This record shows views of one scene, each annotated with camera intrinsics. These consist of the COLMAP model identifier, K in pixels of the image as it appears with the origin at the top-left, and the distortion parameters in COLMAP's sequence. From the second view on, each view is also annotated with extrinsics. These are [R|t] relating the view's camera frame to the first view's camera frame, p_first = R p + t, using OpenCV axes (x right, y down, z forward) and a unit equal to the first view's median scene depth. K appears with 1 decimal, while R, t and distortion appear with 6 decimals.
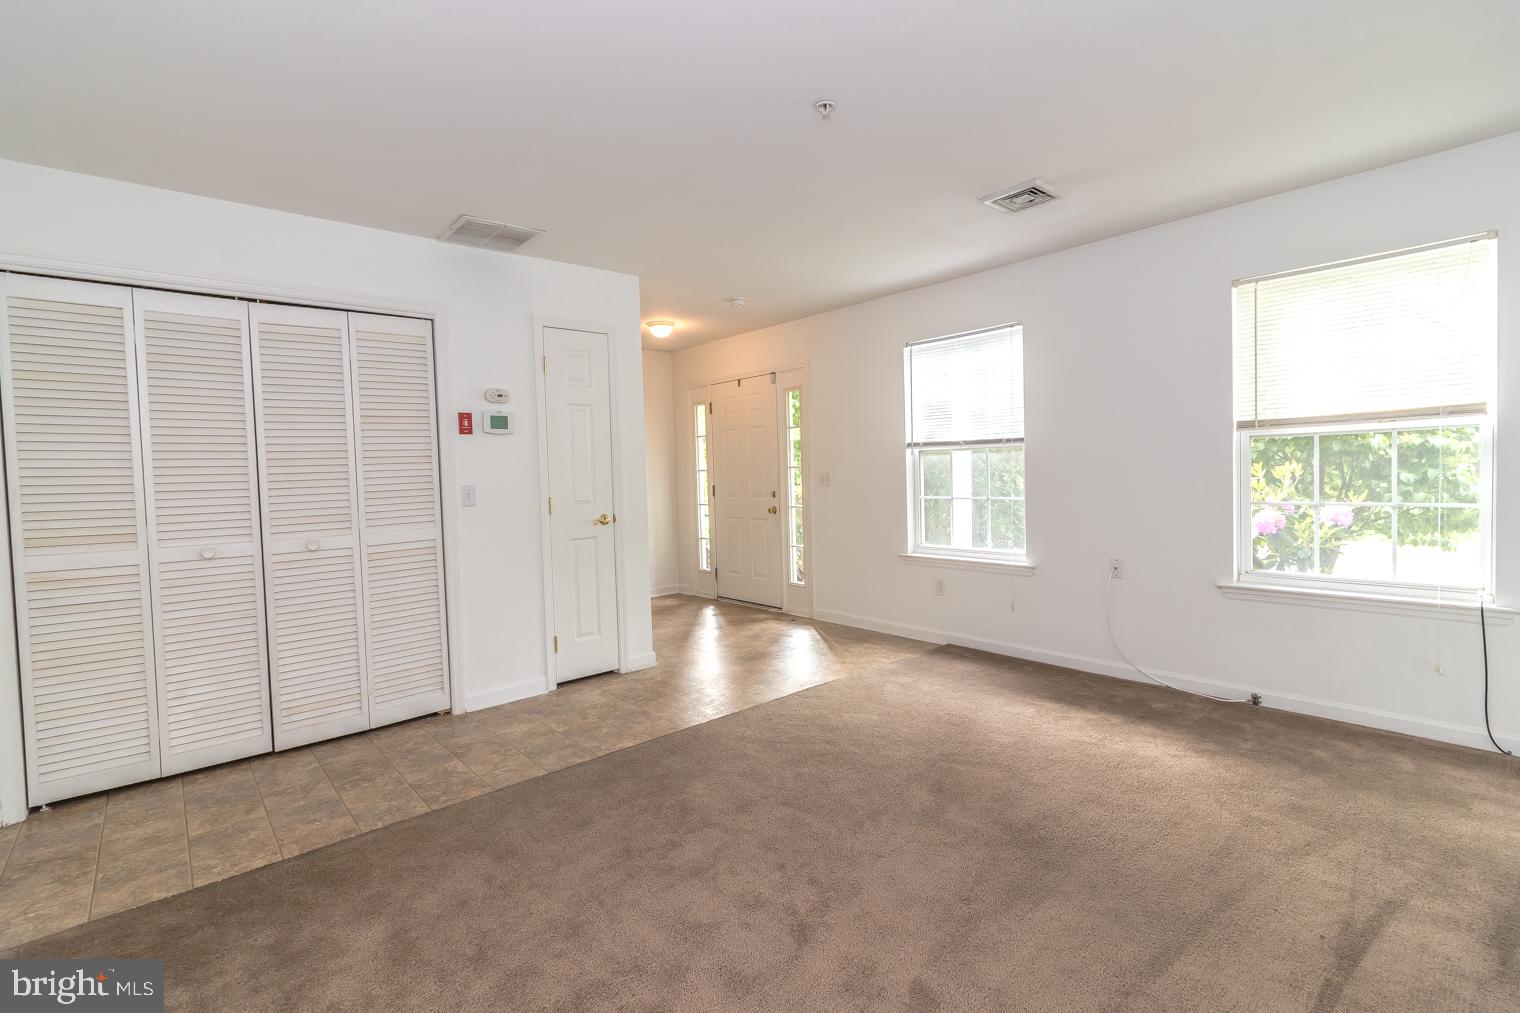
lens RADIAL K [[696.0, 0, 754.4], [0, 696.0, 497.8], [0, 0, 1]] dist [0.003714, 0.000750]
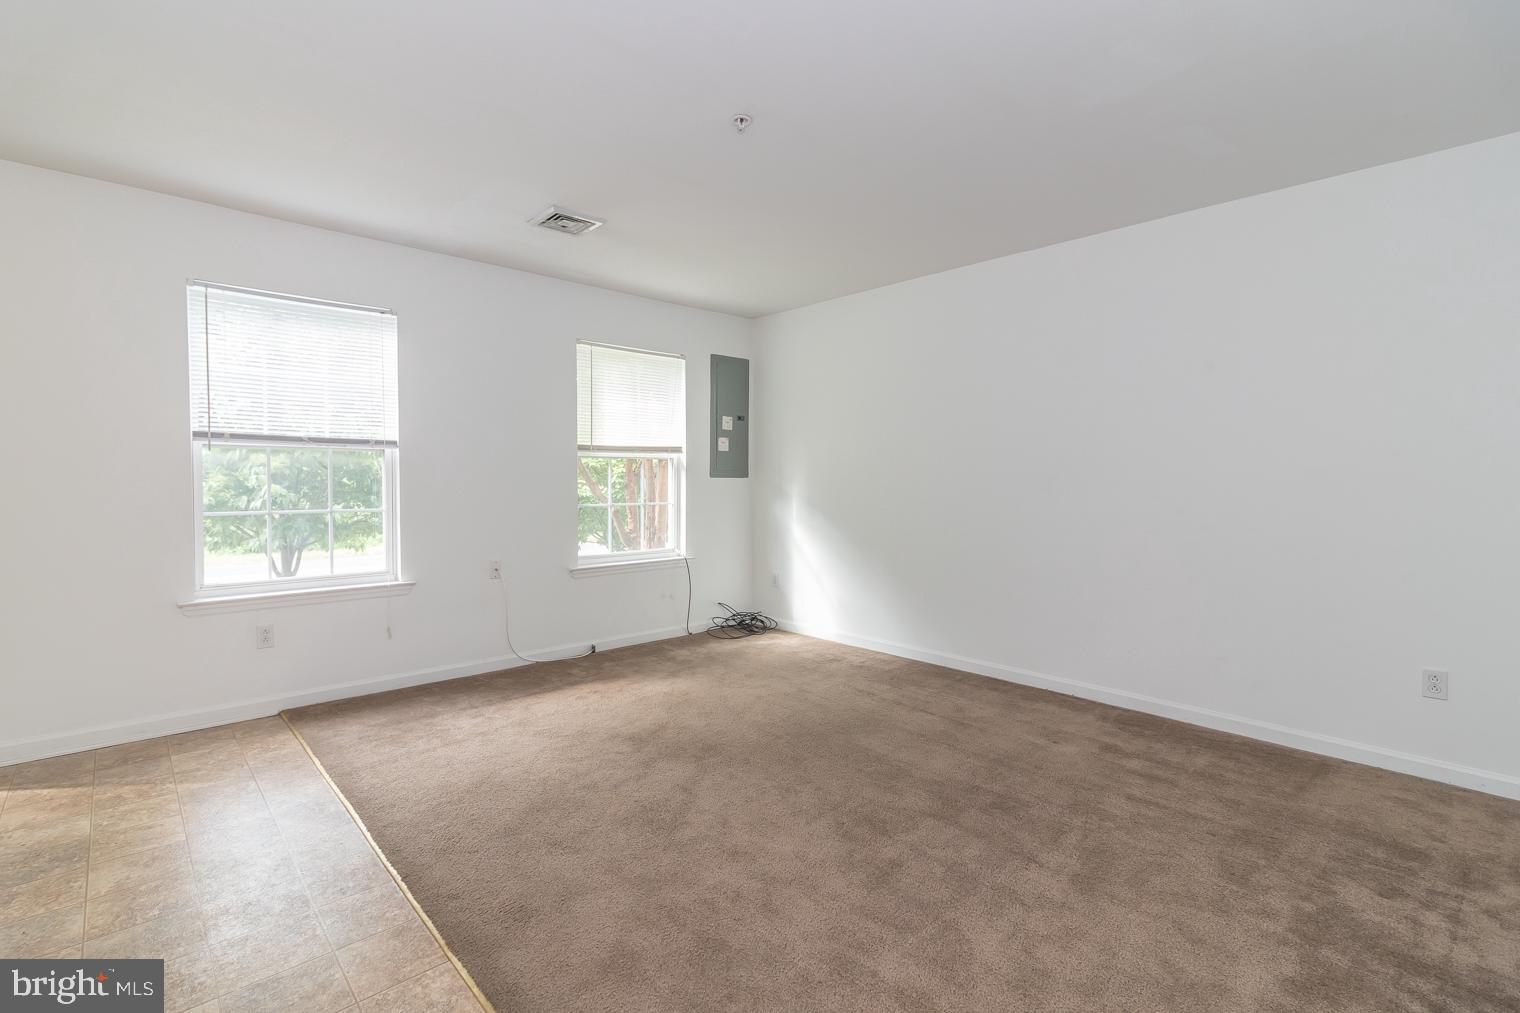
lens RADIAL K [[696.0, 0, 754.4], [0, 696.0, 497.8], [0, 0, 1]] dist [0.003714, 0.000750]
pose [[-0.037510, -0.005104, 0.999283, -0.608895], [0.031714, 0.999477, 0.006295, -0.005169], [-0.998793, 0.031927, -0.037329, 0.668910]]
